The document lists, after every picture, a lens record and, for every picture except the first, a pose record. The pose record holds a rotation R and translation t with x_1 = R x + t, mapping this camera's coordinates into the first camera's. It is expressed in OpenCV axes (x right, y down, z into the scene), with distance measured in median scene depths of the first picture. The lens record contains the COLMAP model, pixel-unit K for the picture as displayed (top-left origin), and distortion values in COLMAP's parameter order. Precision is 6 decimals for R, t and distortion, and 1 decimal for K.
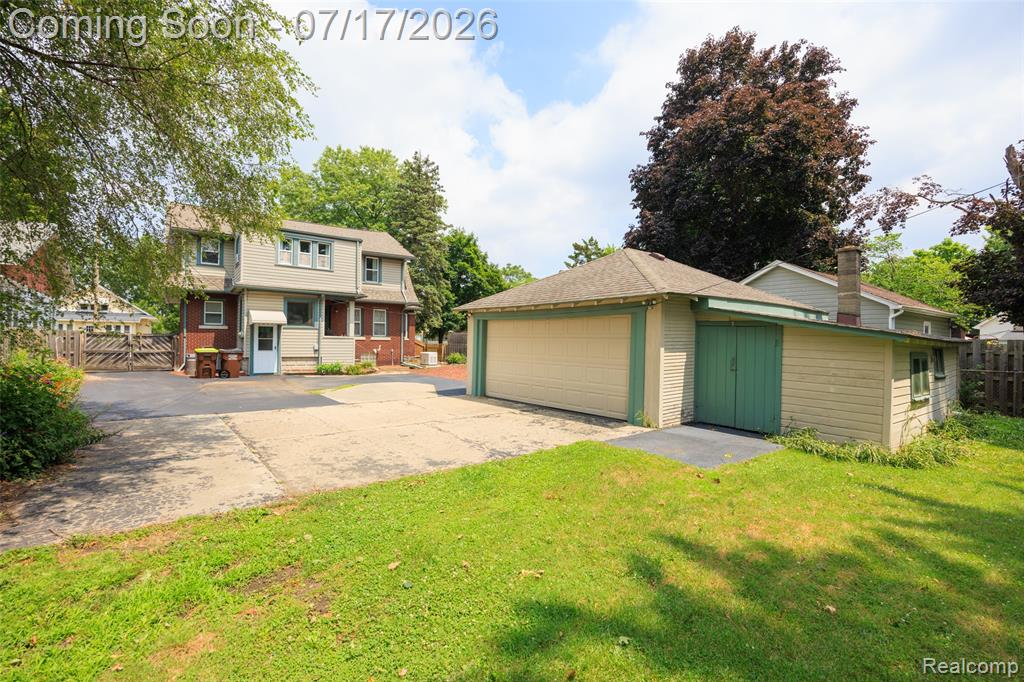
lens RADIAL K [[490.5, 0, 512.0], [0, 490.5, 341.0], [0, 0, 1]] dist [-0.010271, -0.000011]
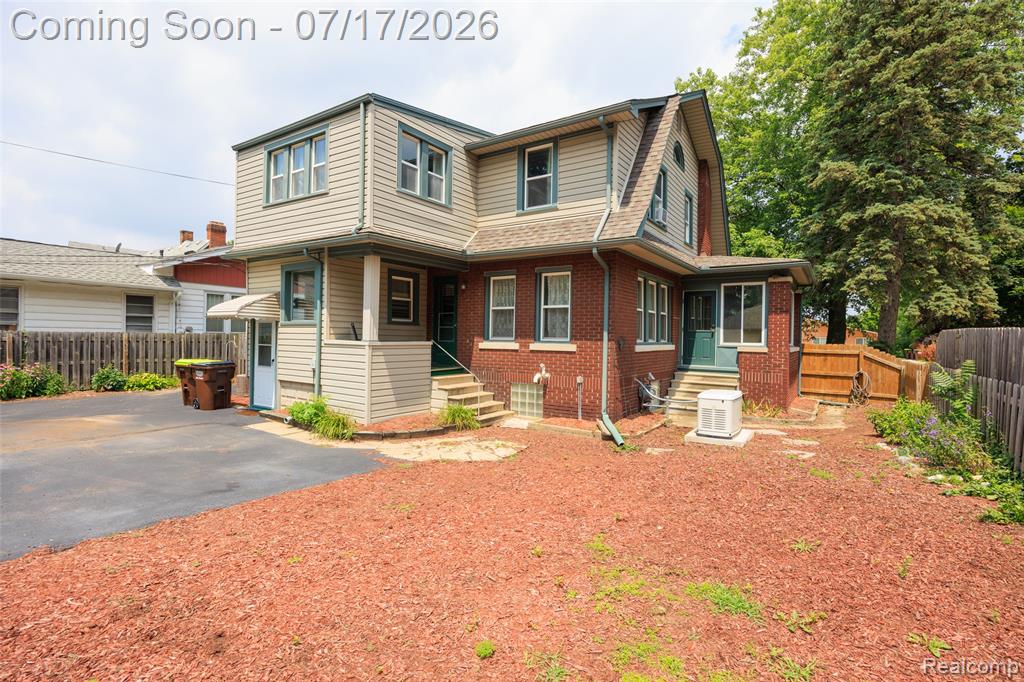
lens RADIAL K [[490.5, 0, 512.0], [0, 490.5, 341.0], [0, 0, 1]] dist [-0.010271, -0.000011]
pose [[0.339402, -0.001158, -0.940641, 0.086290], [-0.011690, 0.999917, -0.005449, -0.007048], [0.940569, 0.012846, 0.339360, 0.826734]]
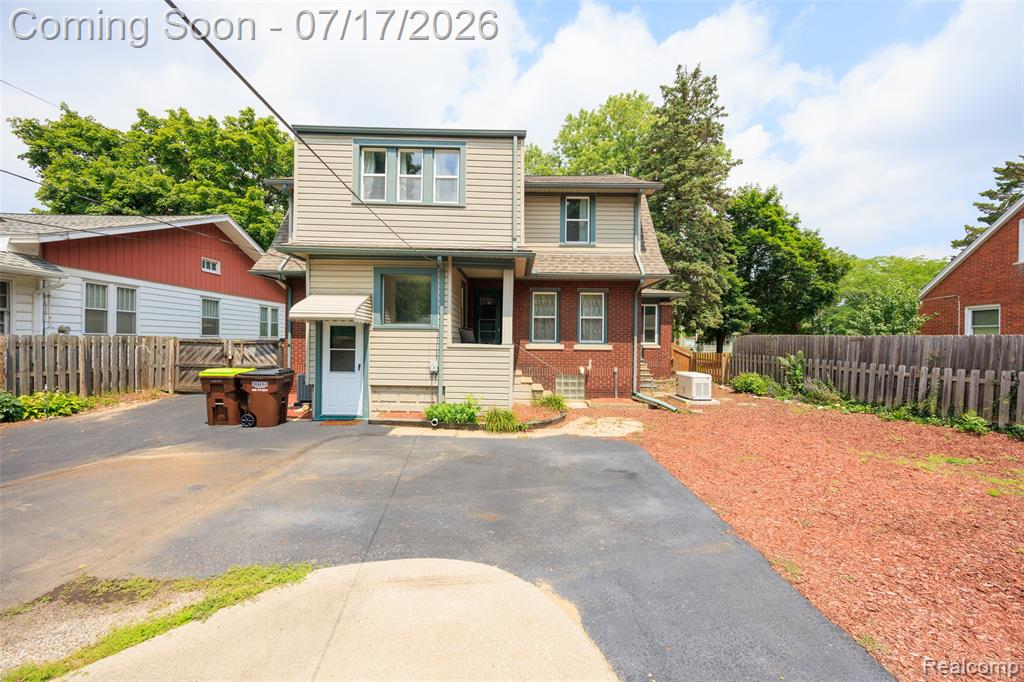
lens RADIAL K [[406.2, 0, 504.9], [0, 406.2, 343.4], [0, 0, 1]] dist [0.002472, 0.000190]
pose [[0.807153, 0.001208, -0.590342, -0.083597], [-0.001786, 0.999998, -0.000395, -0.008436], [0.590340, 0.001373, 0.807153, 0.579329]]
